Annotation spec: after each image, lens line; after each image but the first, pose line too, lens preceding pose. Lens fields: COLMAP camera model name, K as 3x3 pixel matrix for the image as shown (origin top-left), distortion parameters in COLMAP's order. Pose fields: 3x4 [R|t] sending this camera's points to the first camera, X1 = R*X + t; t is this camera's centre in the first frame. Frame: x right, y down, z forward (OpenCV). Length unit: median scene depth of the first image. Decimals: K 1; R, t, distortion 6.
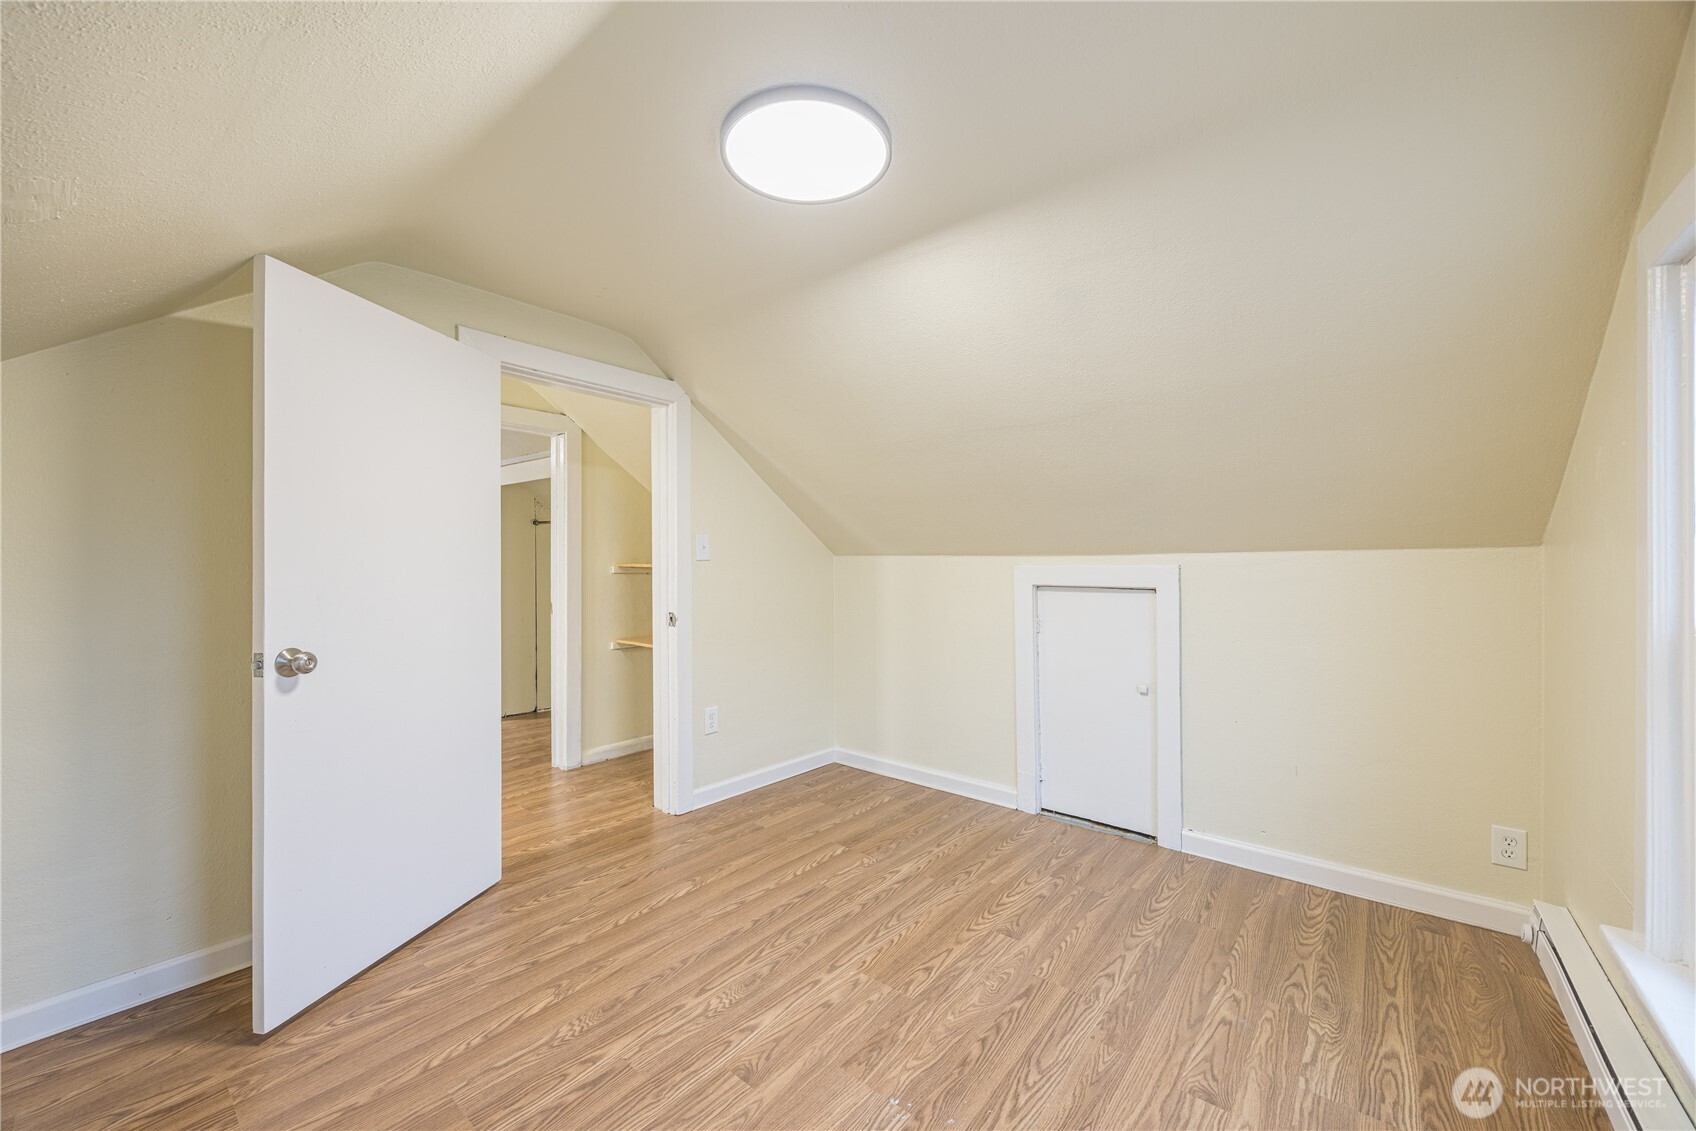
lens RADIAL K [[650.1, 0, 851.2], [0, 650.1, 566.1], [0, 0, 1]] dist [-0.002638, -0.000380]
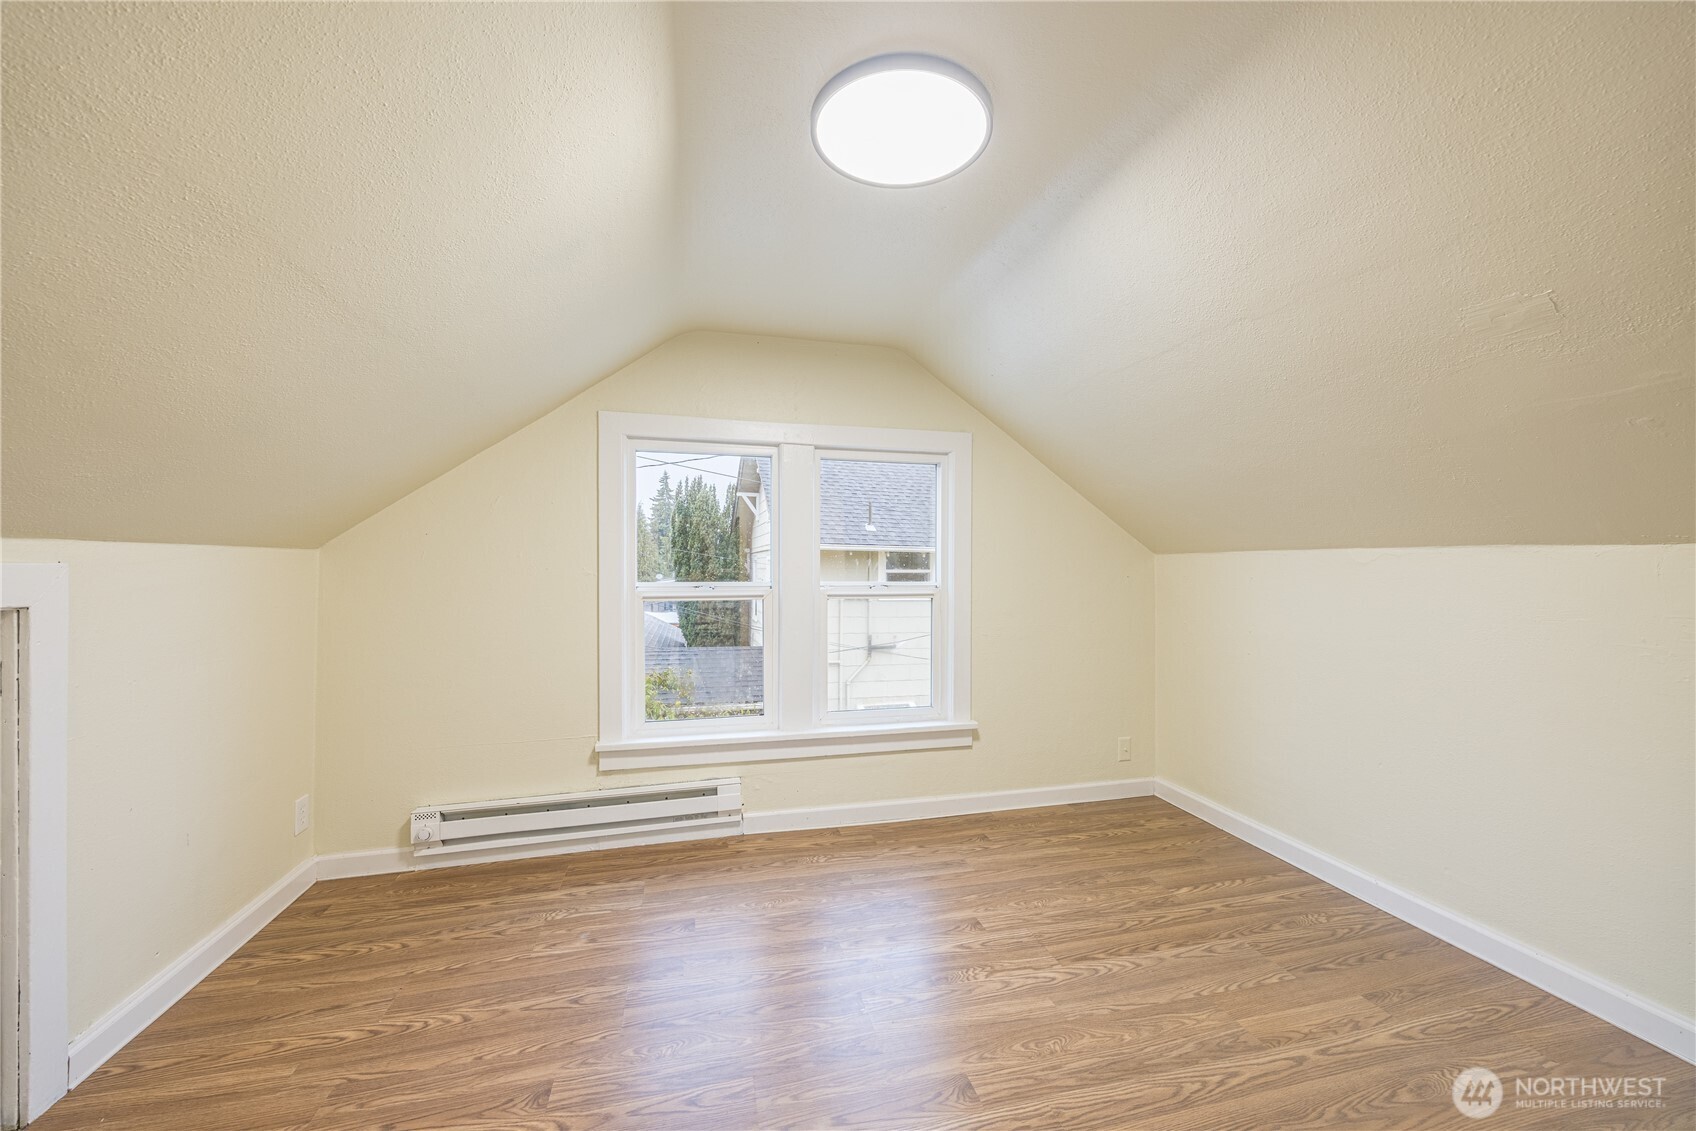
lens RADIAL K [[650.1, 0, 851.2], [0, 650.1, 566.1], [0, 0, 1]] dist [-0.002638, -0.000380]
pose [[-0.801578, 0.000857, 0.597890, -0.530913], [-0.005206, 0.999951, -0.008413, 0.006696], [-0.597867, -0.009856, -0.801534, 1.659163]]
